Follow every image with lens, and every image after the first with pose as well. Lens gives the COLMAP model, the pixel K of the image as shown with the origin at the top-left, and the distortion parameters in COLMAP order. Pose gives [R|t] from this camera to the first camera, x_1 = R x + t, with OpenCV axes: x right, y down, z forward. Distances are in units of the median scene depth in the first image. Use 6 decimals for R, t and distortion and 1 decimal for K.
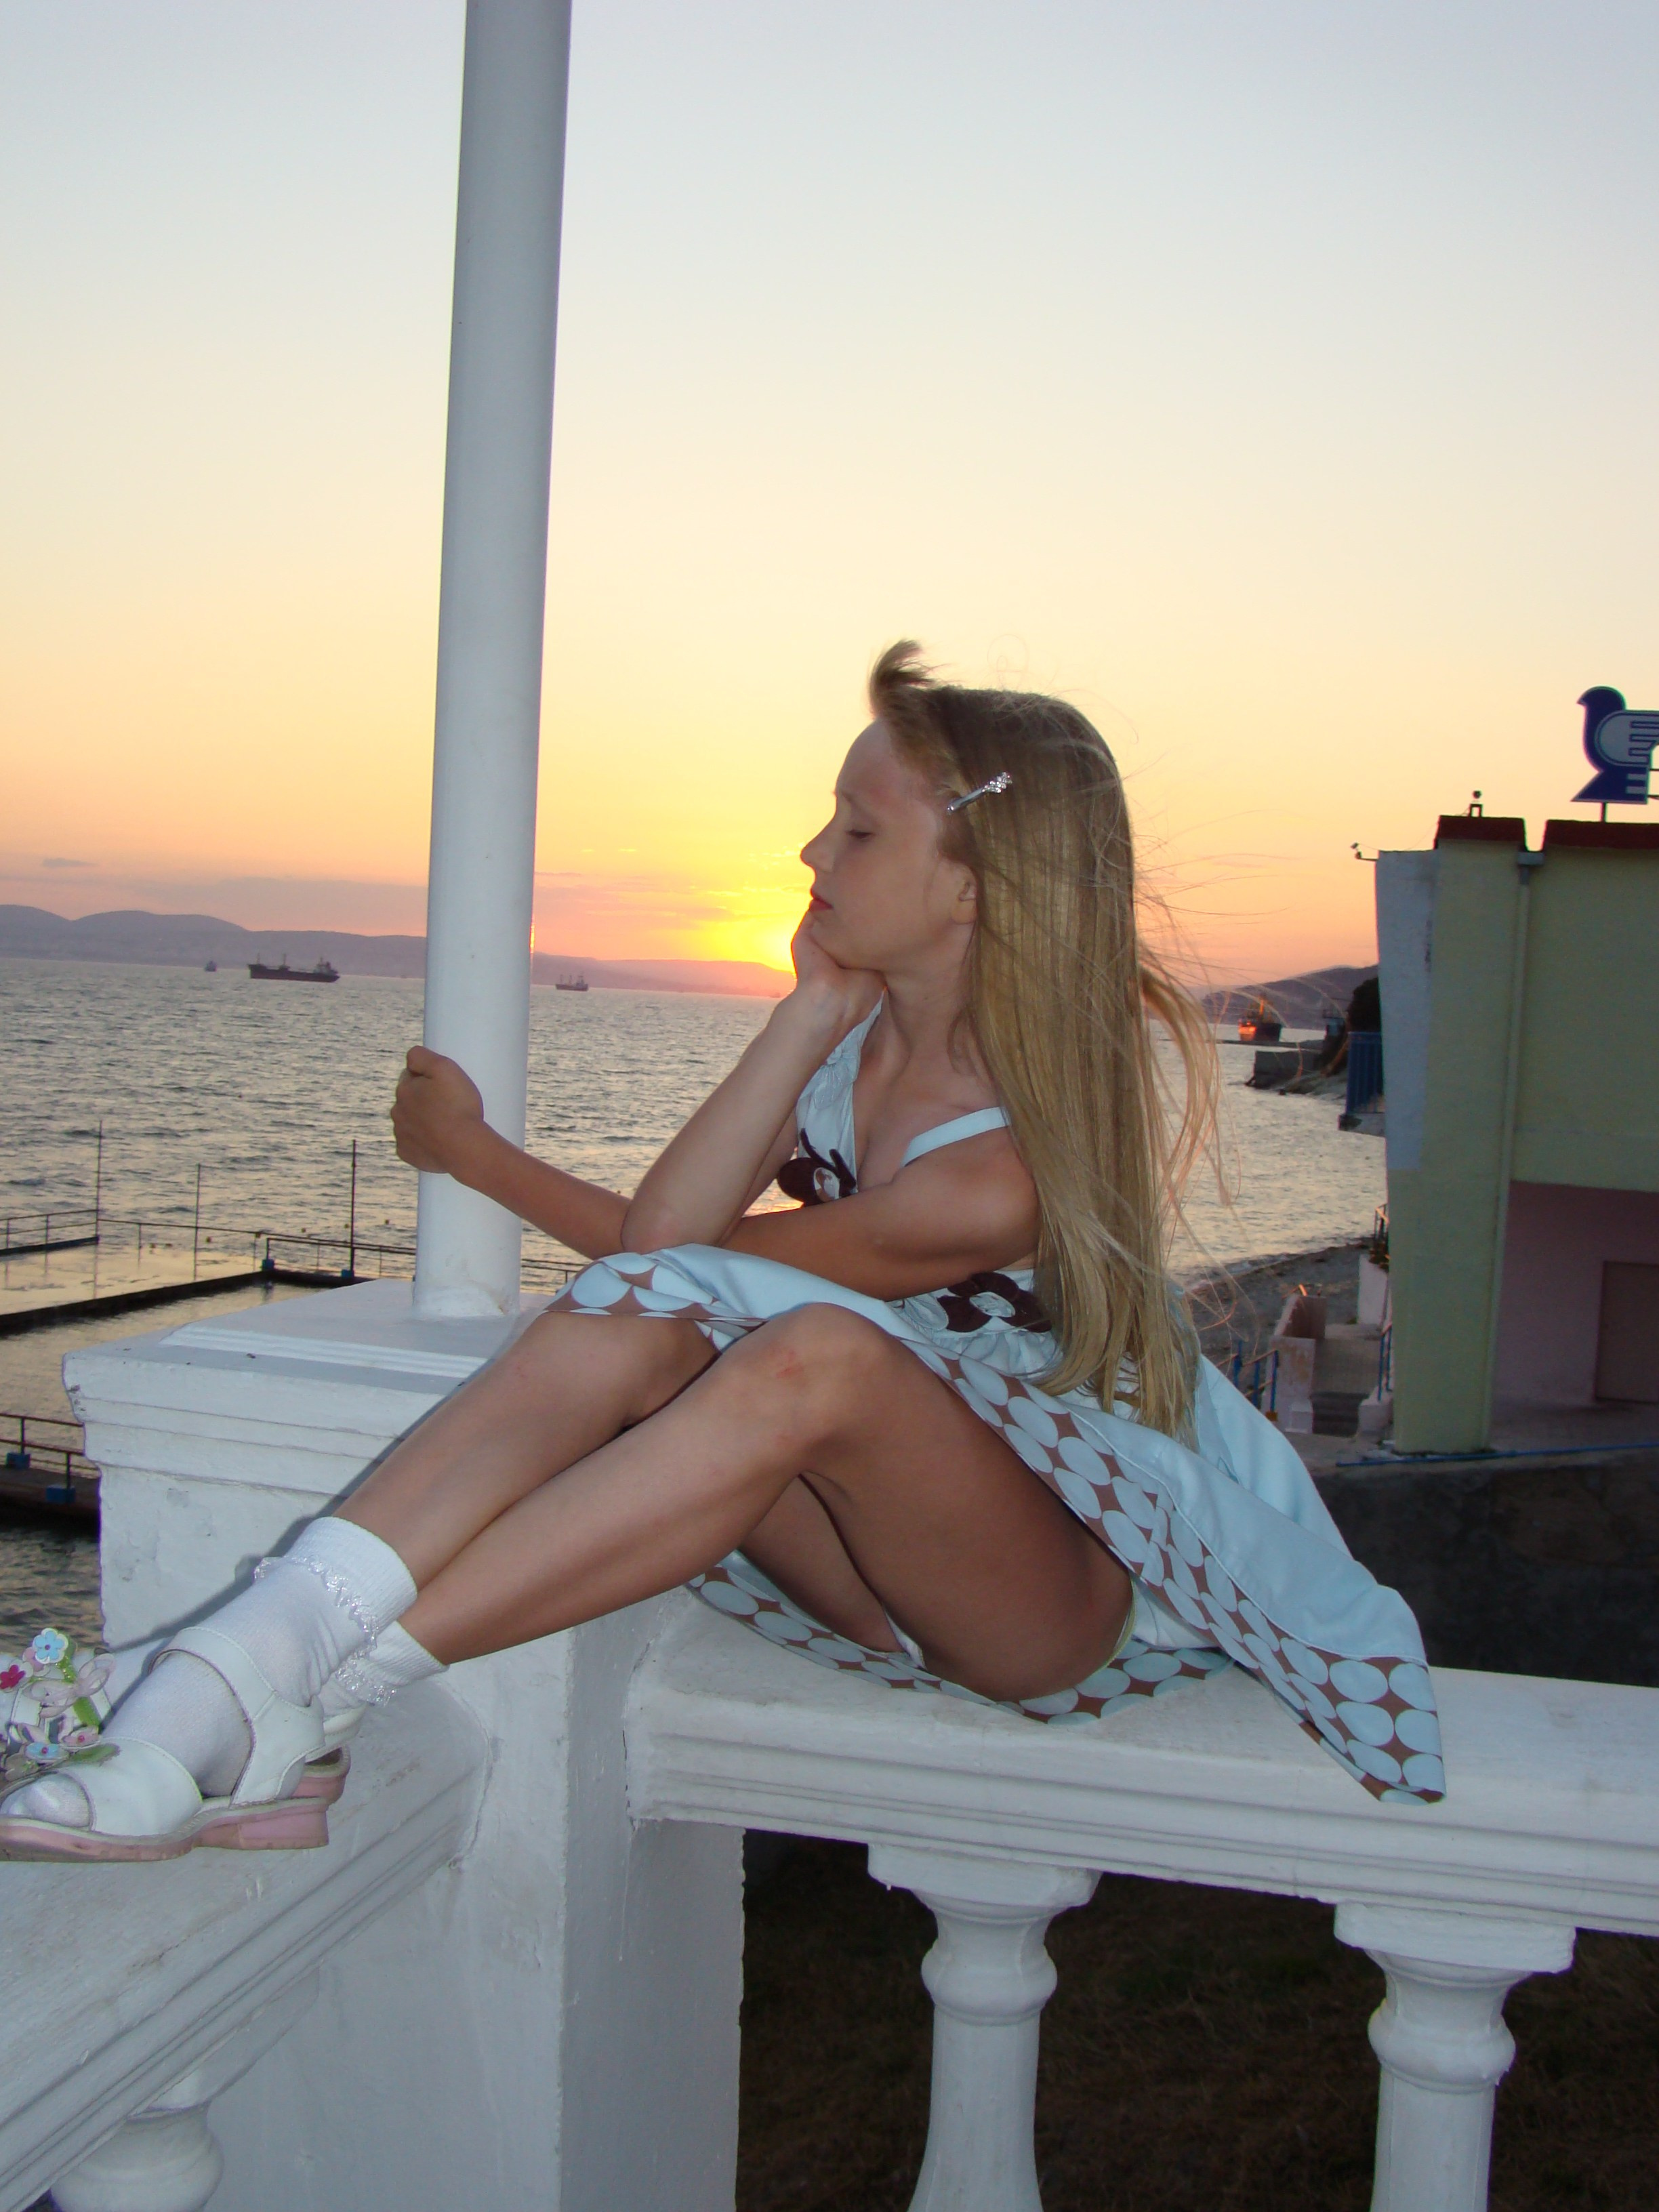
lens RADIAL K [[2312.2, 0, 862.6], [0, 2312.2, 1151.6], [0, 0, 1]] dist [-0.141243, 0.171949]
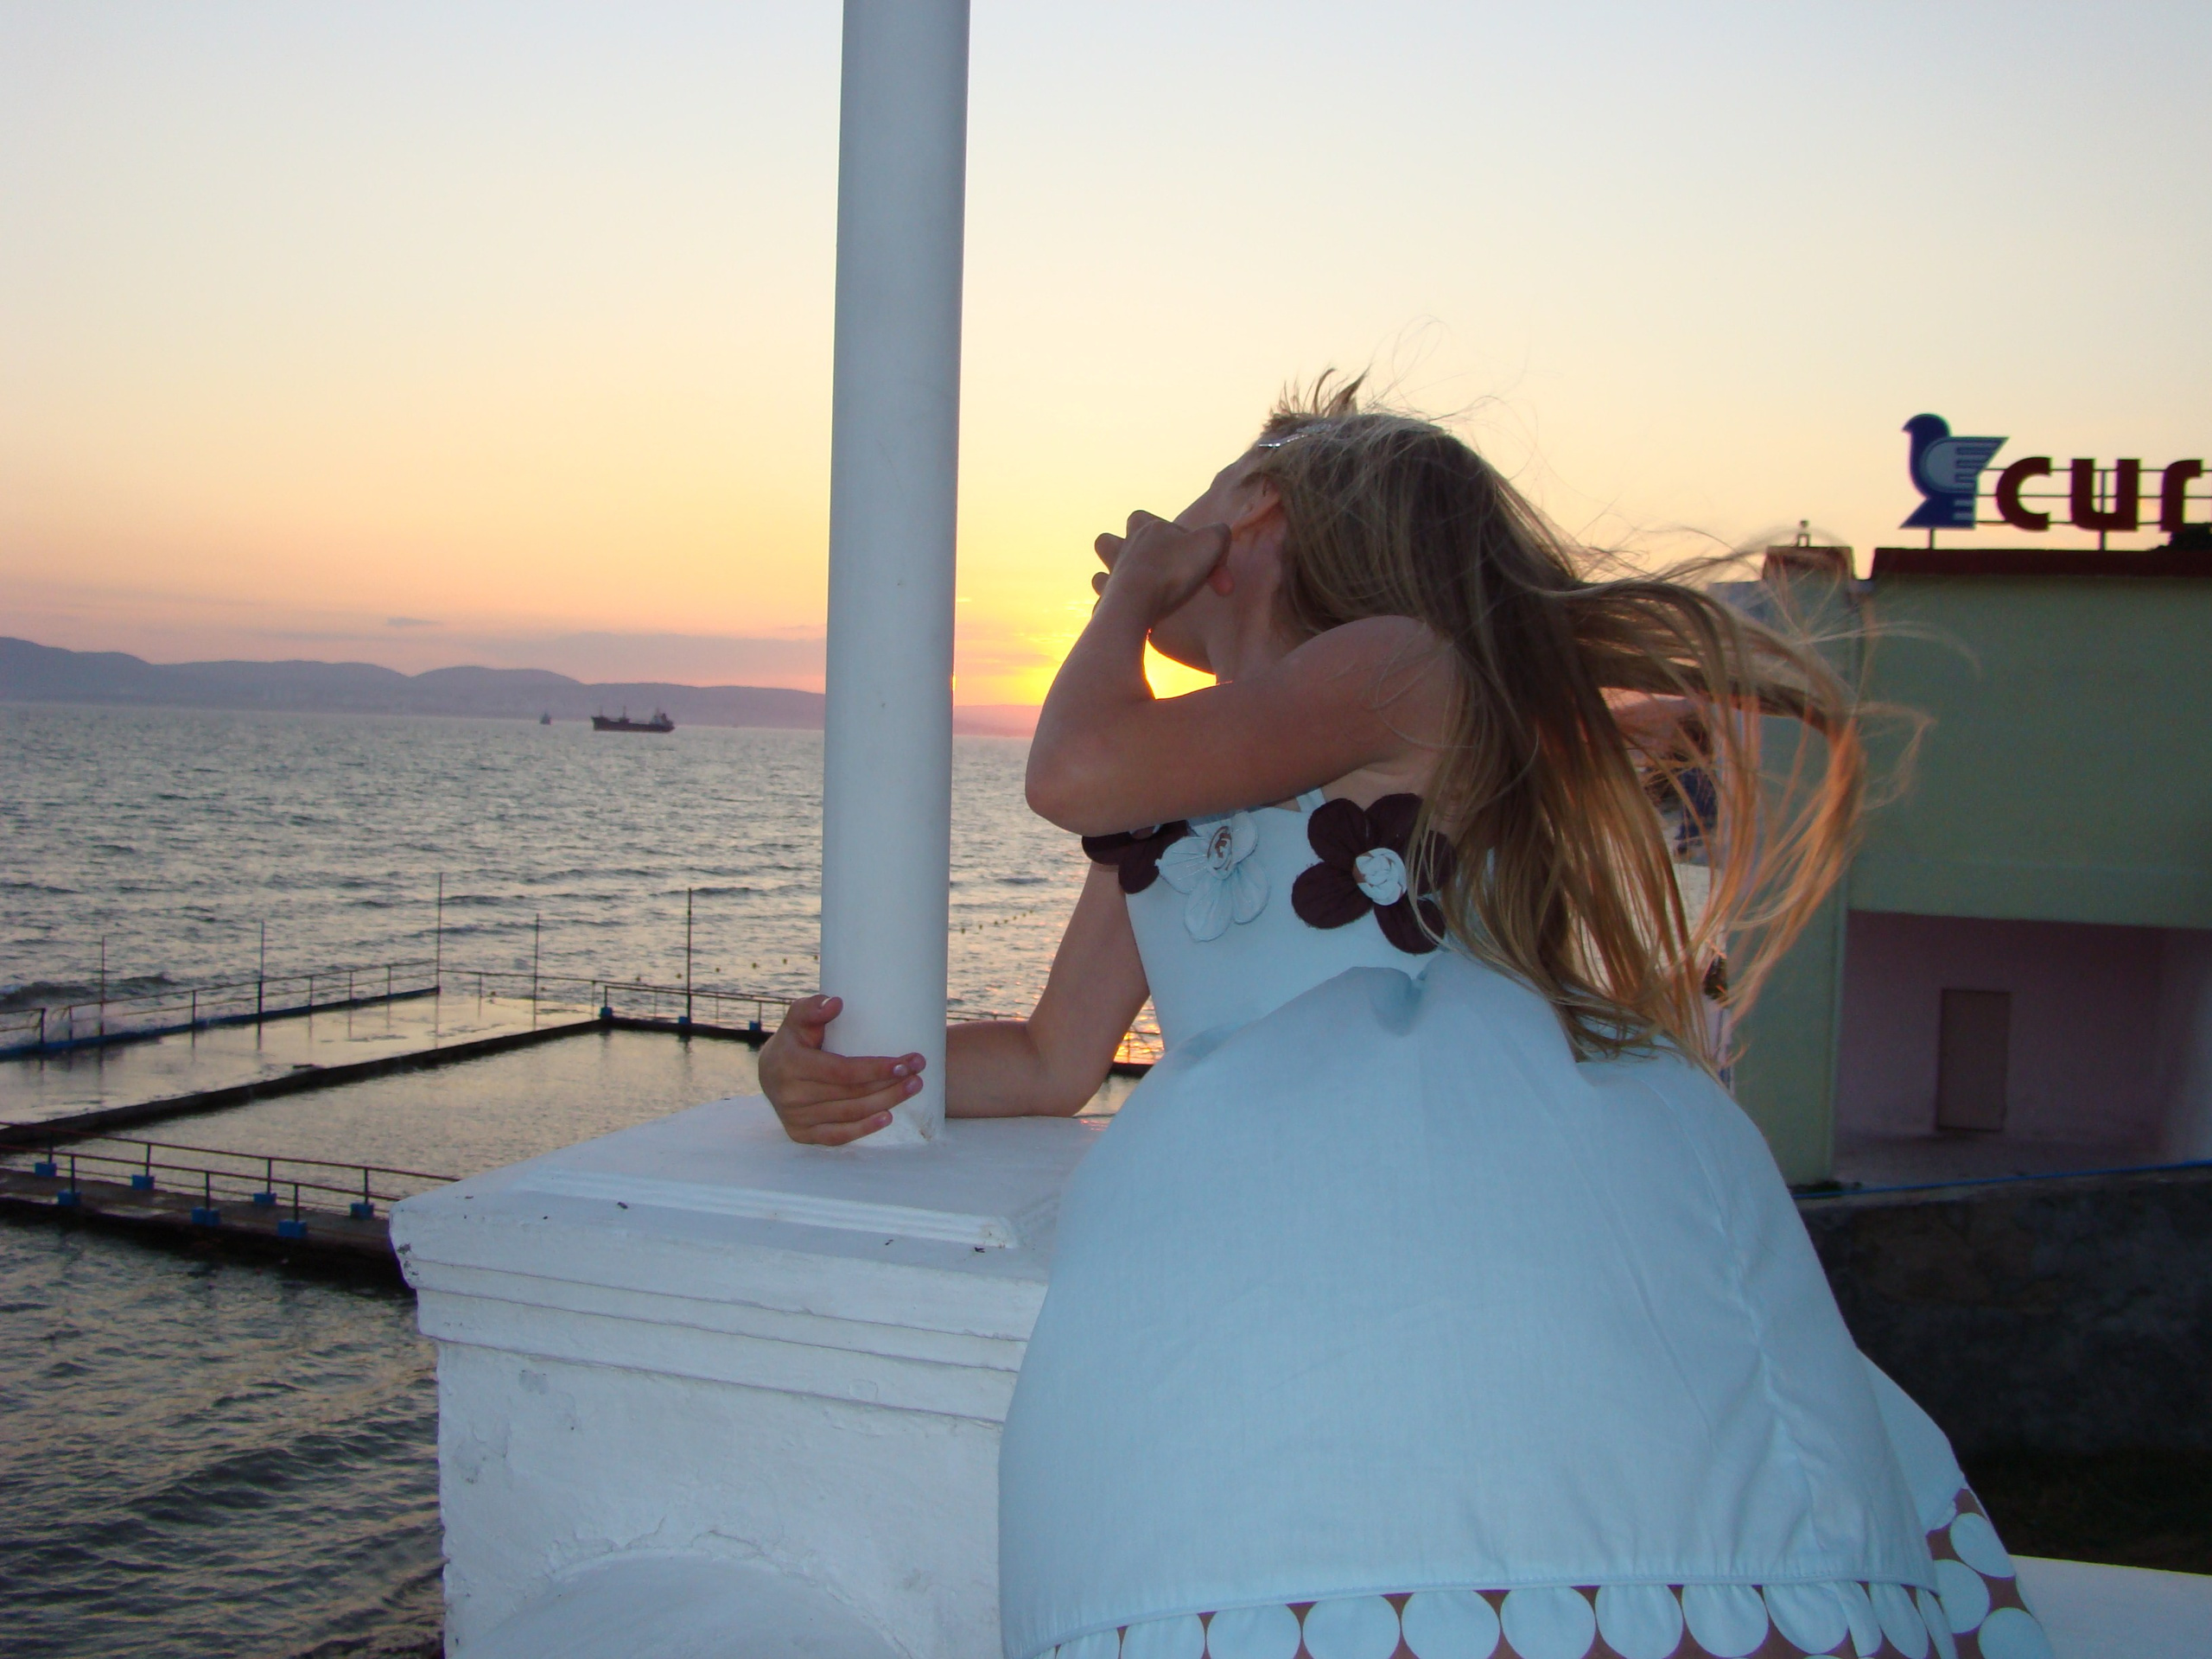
lens RADIAL K [[2287.7, 0, 1122.6], [0, 2287.7, 808.1], [0, 0, 1]] dist [-0.129317, 0.099447]
pose [[0.999412, -0.017854, -0.029280, -0.055693], [0.016774, 0.999185, -0.036723, -0.015271], [0.029912, 0.036210, 0.998896, 0.174160]]
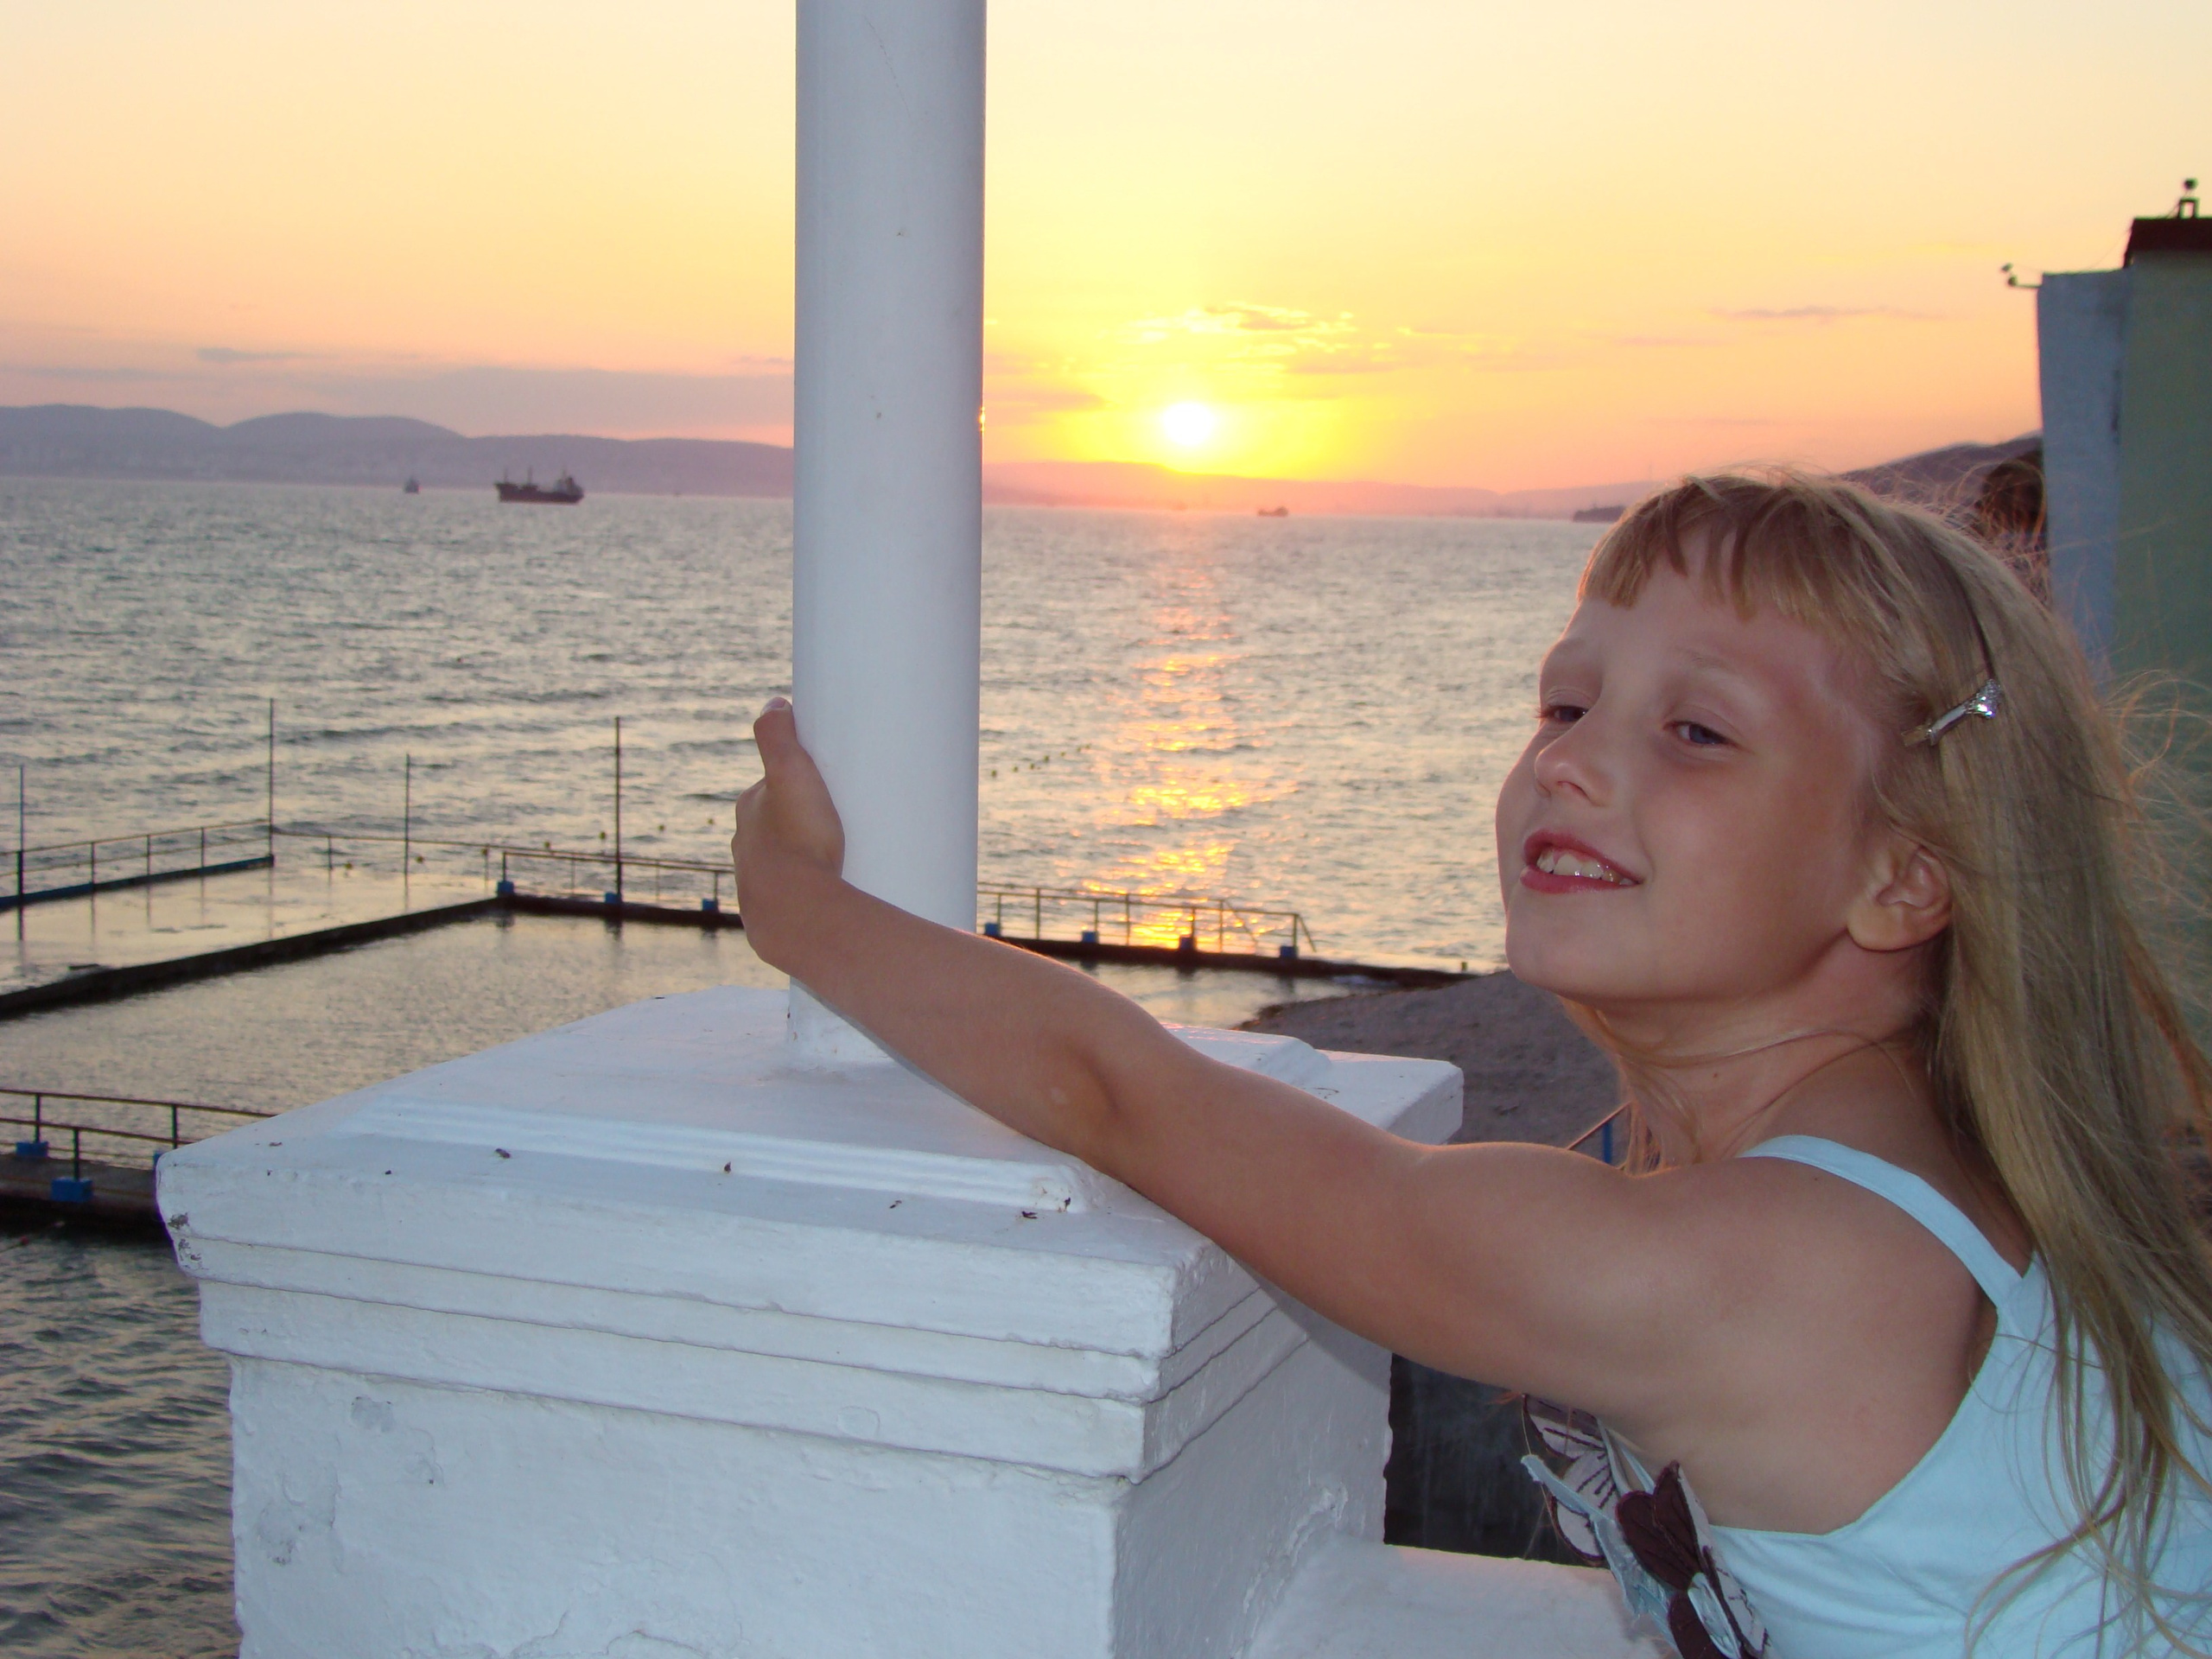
lens RADIAL K [[3146.2, 0, 1106.0], [0, 3146.2, 829.5], [0, 0, 1]] dist [-0.026340, 0.376607]
pose [[0.997716, -0.020277, -0.064434, -0.062102], [0.022527, 0.999155, 0.034392, -0.008943], [0.063682, -0.035765, 0.997329, 0.223059]]
